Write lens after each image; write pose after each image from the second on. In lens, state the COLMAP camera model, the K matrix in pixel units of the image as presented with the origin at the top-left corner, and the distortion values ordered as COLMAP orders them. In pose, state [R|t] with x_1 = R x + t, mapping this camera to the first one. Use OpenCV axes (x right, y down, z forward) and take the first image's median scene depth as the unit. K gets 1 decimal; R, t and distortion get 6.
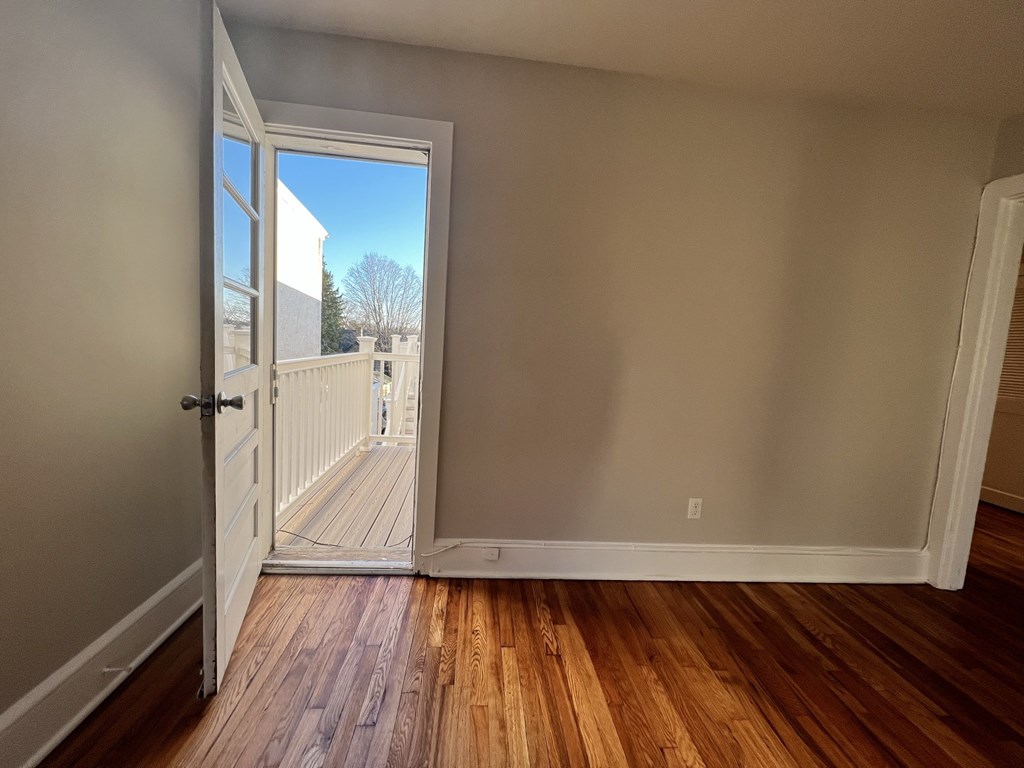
lens RADIAL K [[408.4, 0, 509.6], [0, 408.4, 381.1], [0, 0, 1]] dist [-0.001409, -0.000147]
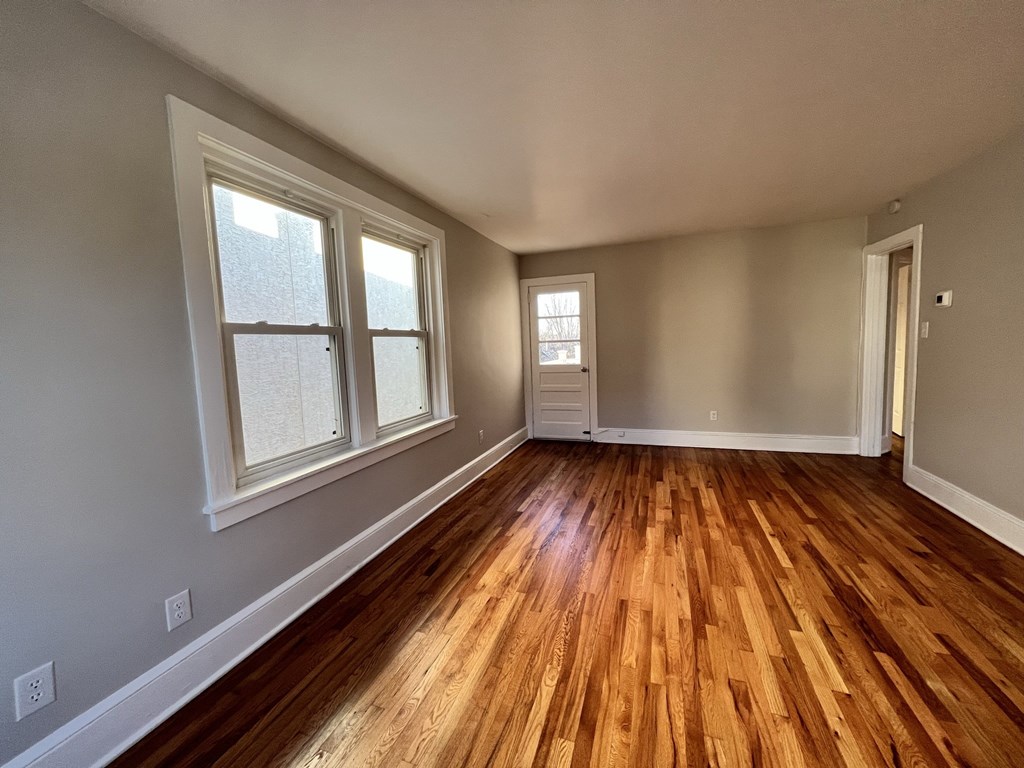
lens RADIAL K [[408.4, 0, 509.6], [0, 408.4, 381.1], [0, 0, 1]] dist [-0.001409, -0.000147]
pose [[0.903381, -0.061154, -0.424455, 0.406250], [0.057215, 0.998119, -0.022031, 0.108545], [0.425004, -0.004383, 0.905181, -1.509353]]
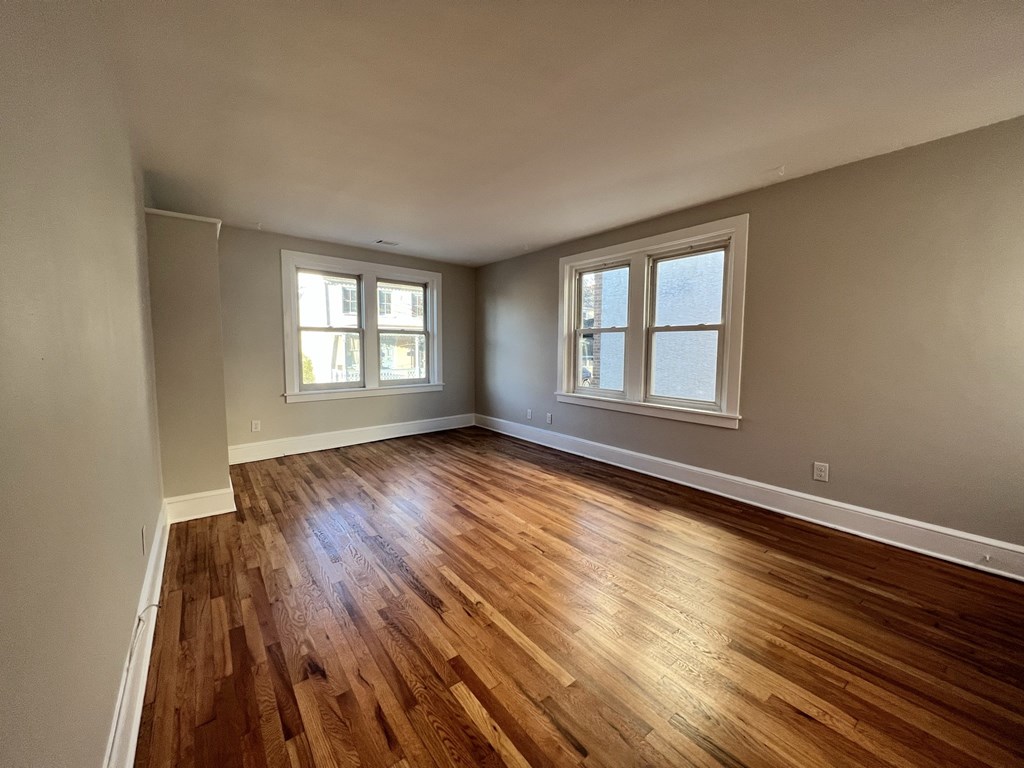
lens RADIAL K [[408.4, 0, 509.6], [0, 408.4, 381.1], [0, 0, 1]] dist [-0.001409, -0.000147]
pose [[-0.838189, -0.020061, -0.545011, 1.046619], [-0.107128, 0.985911, 0.128466, -0.034518], [0.534755, 0.166065, -0.828528, 0.734009]]
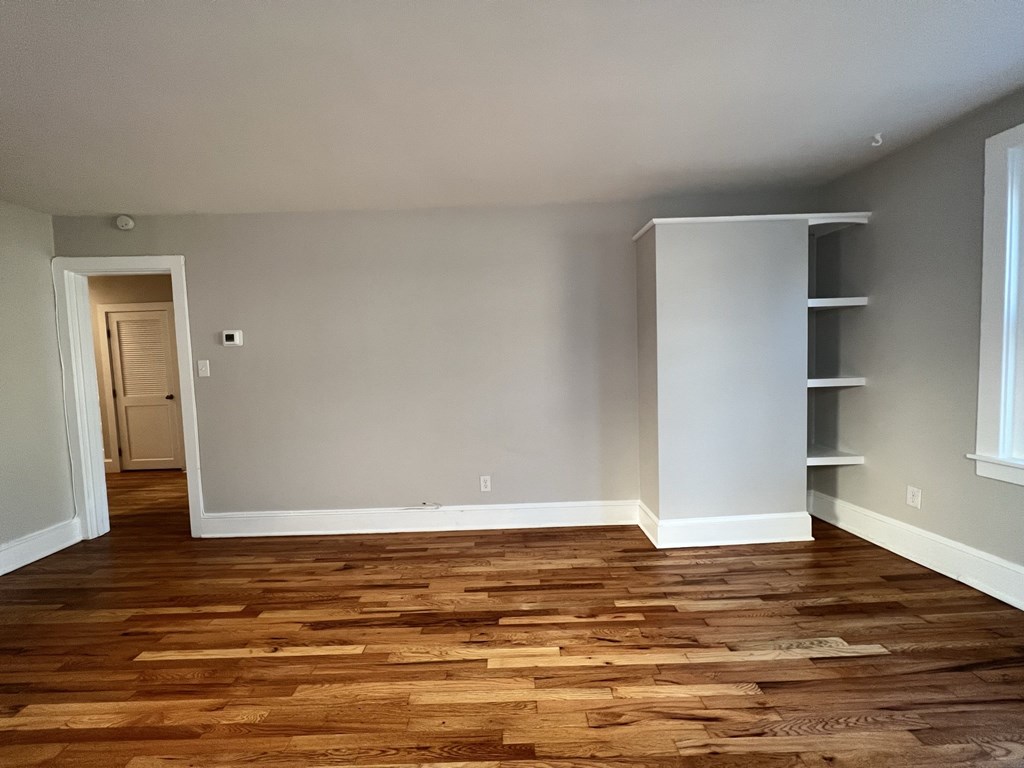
lens RADIAL K [[408.4, 0, 509.6], [0, 408.4, 381.1], [0, 0, 1]] dist [-0.001409, -0.000147]
pose [[0.071788, -0.120532, 0.990110, -0.193571], [0.131206, 0.985187, 0.110419, 0.000029], [-0.988752, 0.121982, 0.086539, -0.662631]]
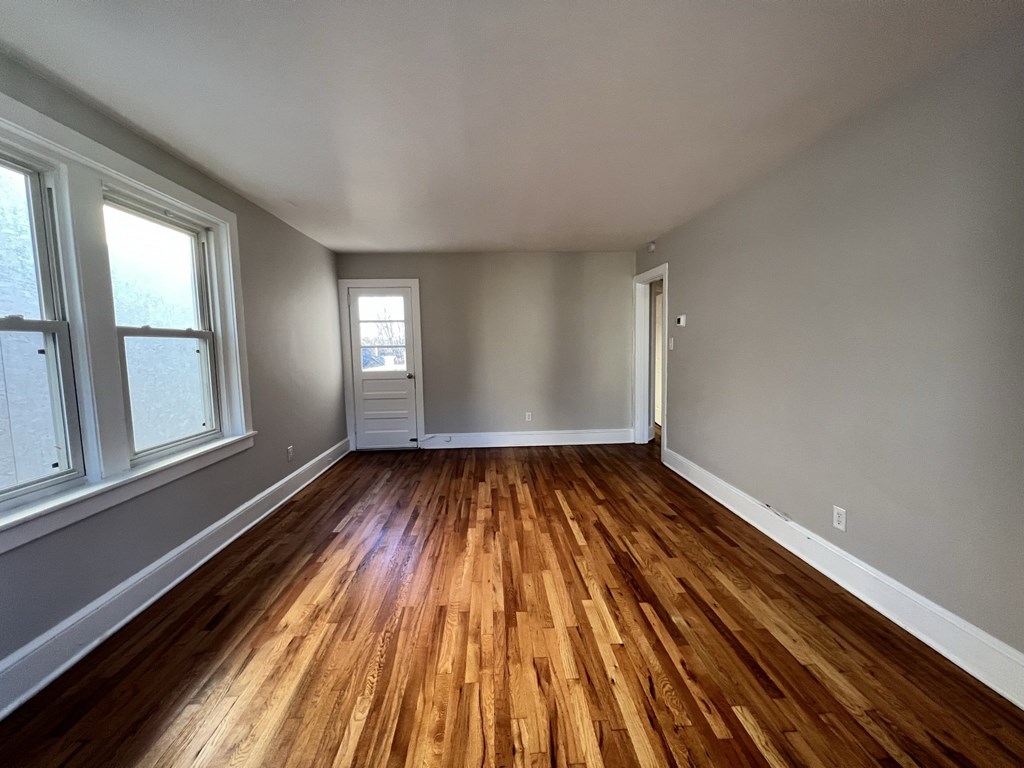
lens RADIAL K [[408.4, 0, 509.6], [0, 408.4, 381.1], [0, 0, 1]] dist [-0.001409, -0.000147]
pose [[0.996181, -0.079819, -0.035387, 0.443882], [0.079564, 0.996793, -0.008546, 0.108612], [0.035955, 0.005698, 0.999337, -1.487419]]
